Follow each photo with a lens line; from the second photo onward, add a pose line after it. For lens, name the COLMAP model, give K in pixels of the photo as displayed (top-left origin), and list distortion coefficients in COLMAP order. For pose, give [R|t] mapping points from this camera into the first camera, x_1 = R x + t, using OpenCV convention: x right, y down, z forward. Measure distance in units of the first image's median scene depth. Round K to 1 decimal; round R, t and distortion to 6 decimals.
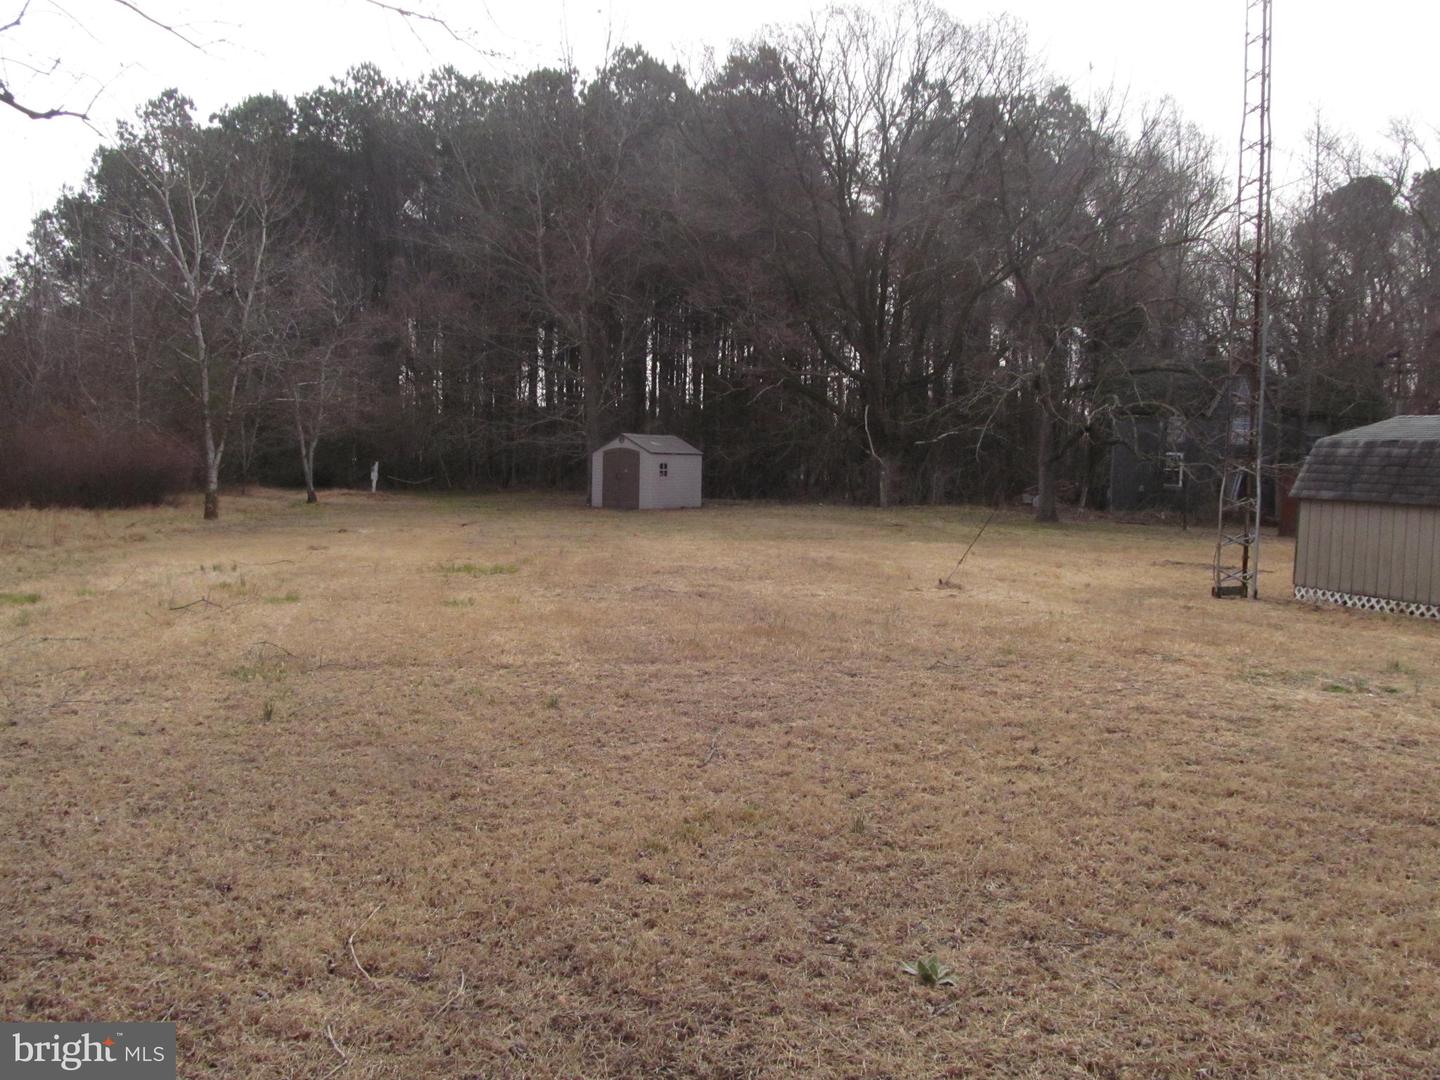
lens RADIAL K [[1195.2, 0, 720.4], [0, 1195.2, 539.6], [0, 0, 1]] dist [-0.051276, 0.026607]
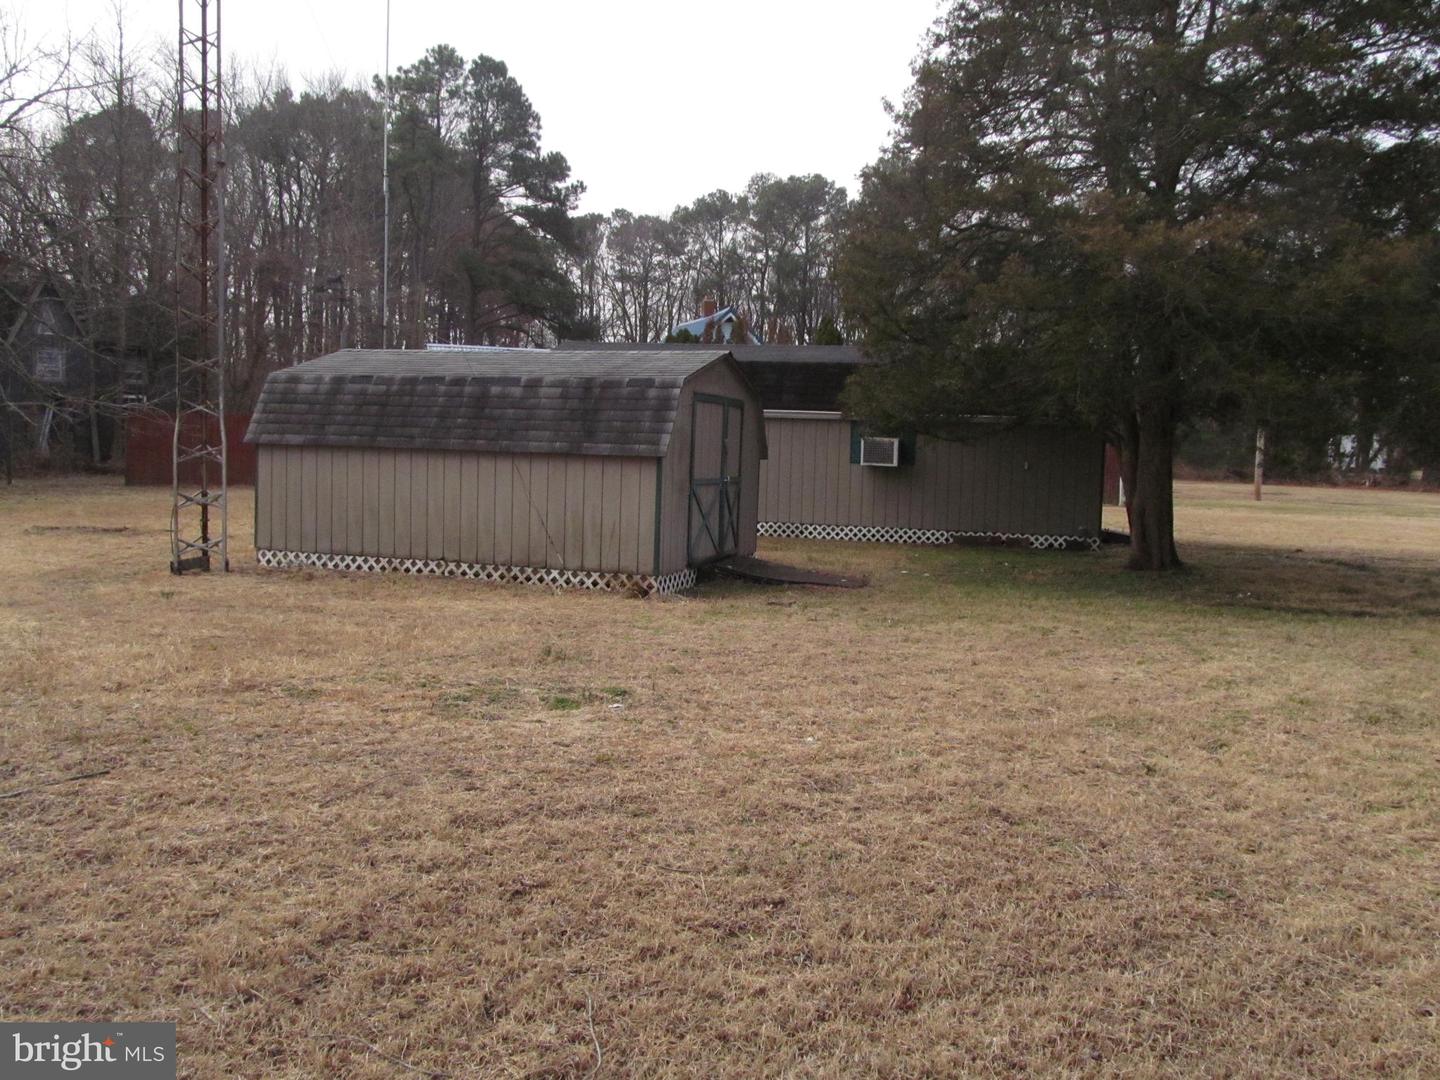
lens RADIAL K [[1195.2, 0, 719.5], [0, 1195.2, 538.5], [0, 0, 1]] dist [-0.051276, 0.026607]
pose [[0.558405, -0.085682, 0.825132, -0.021962], [0.045261, 0.996317, 0.072828, -0.015564], [-0.828333, -0.003322, 0.560227, 0.277393]]
